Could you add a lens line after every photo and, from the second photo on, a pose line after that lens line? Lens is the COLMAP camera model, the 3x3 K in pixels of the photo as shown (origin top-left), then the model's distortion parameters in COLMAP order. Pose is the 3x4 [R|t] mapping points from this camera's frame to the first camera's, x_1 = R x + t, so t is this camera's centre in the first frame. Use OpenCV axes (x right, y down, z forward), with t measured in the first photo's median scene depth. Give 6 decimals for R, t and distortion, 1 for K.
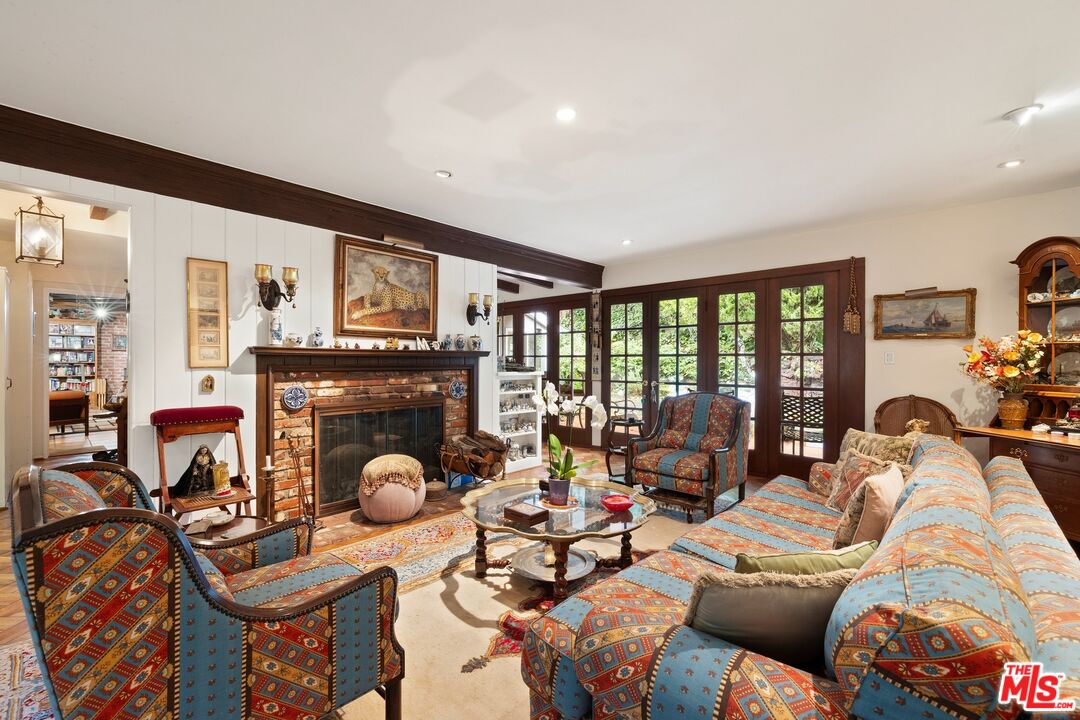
lens RADIAL K [[465.5, 0, 538.4], [0, 465.5, 361.7], [0, 0, 1]] dist [-0.002917, -0.000537]
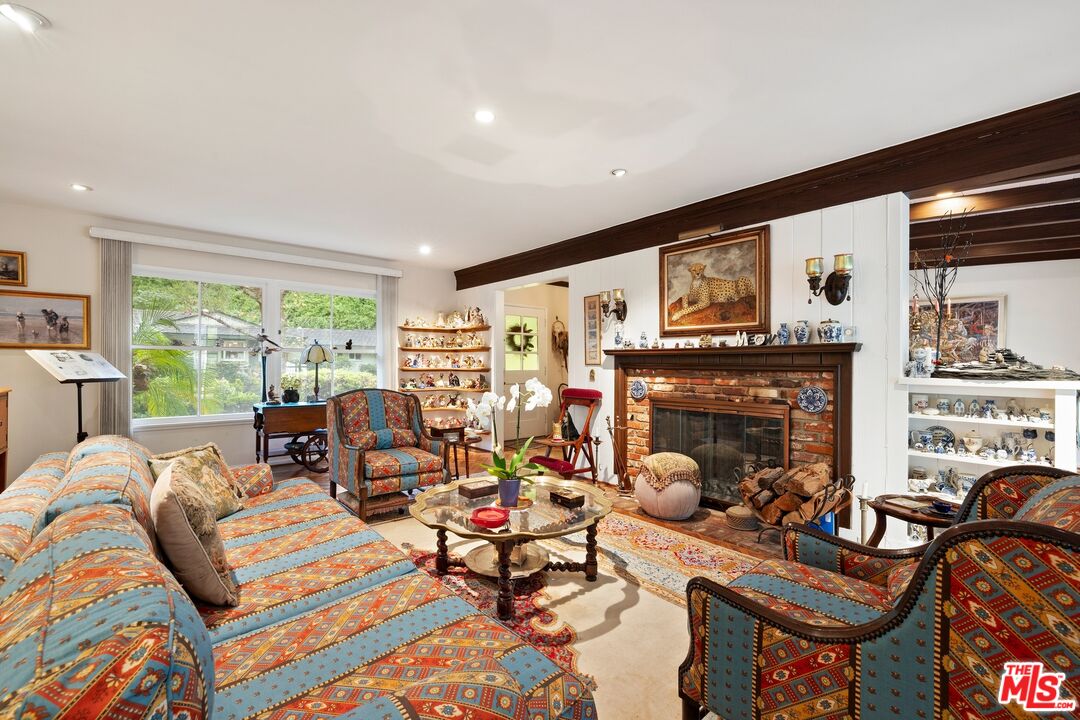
lens RADIAL K [[465.5, 0, 538.4], [0, 465.5, 361.7], [0, 0, 1]] dist [-0.002917, -0.000537]
pose [[-0.119029, -0.006095, -0.992872, 0.685638], [-0.004875, 0.999973, -0.005554, 0.010230], [0.992879, 0.004179, -0.119055, 0.799763]]
